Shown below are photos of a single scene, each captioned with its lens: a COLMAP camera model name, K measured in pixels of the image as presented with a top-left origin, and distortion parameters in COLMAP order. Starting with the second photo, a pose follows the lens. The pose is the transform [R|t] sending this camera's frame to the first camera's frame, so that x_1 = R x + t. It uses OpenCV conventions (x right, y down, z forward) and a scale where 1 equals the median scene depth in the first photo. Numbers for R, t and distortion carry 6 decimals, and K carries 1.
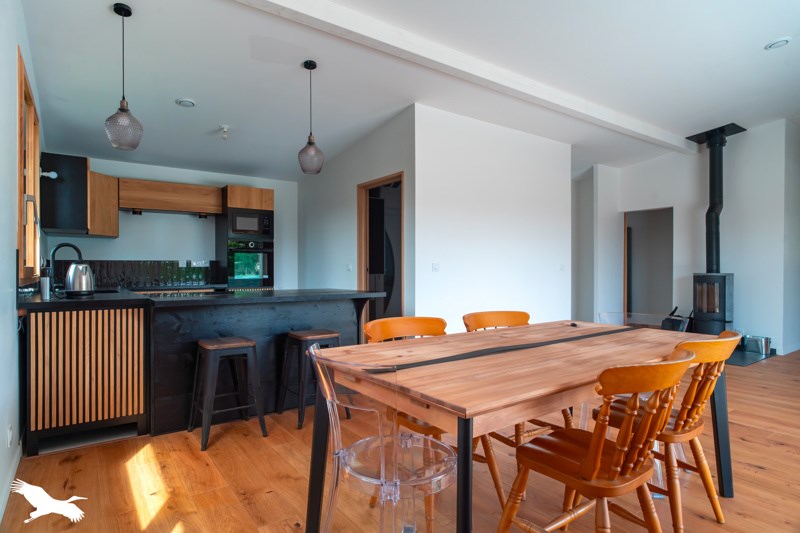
lens RADIAL K [[445.7, 0, 400.0], [0, 445.7, 266.5], [0, 0, 1]] dist [-0.000001, 0.000274]
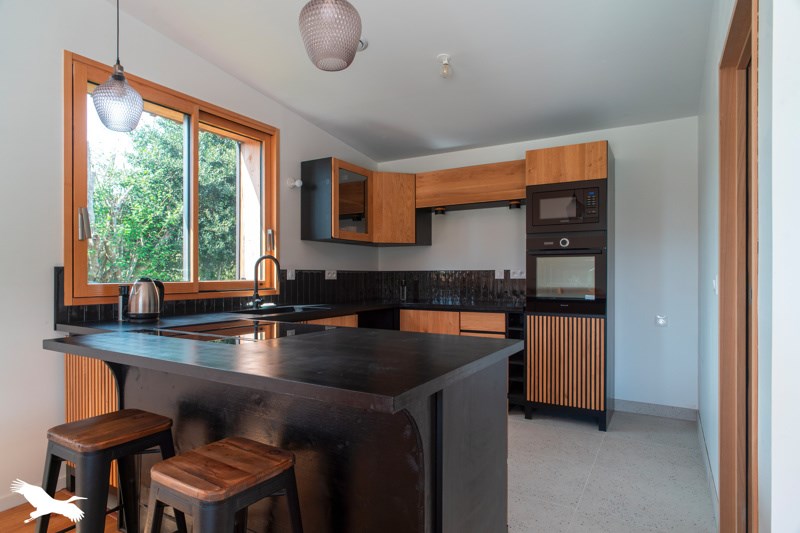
lens RADIAL K [[445.7, 0, 400.0], [0, 445.7, 266.5], [0, 0, 1]] dist [-0.000001, 0.000274]
pose [[0.385480, -0.009884, -0.922663, 0.127759], [0.002711, 0.999950, -0.009579, -0.012399], [0.922712, 0.001191, 0.385487, 0.581288]]
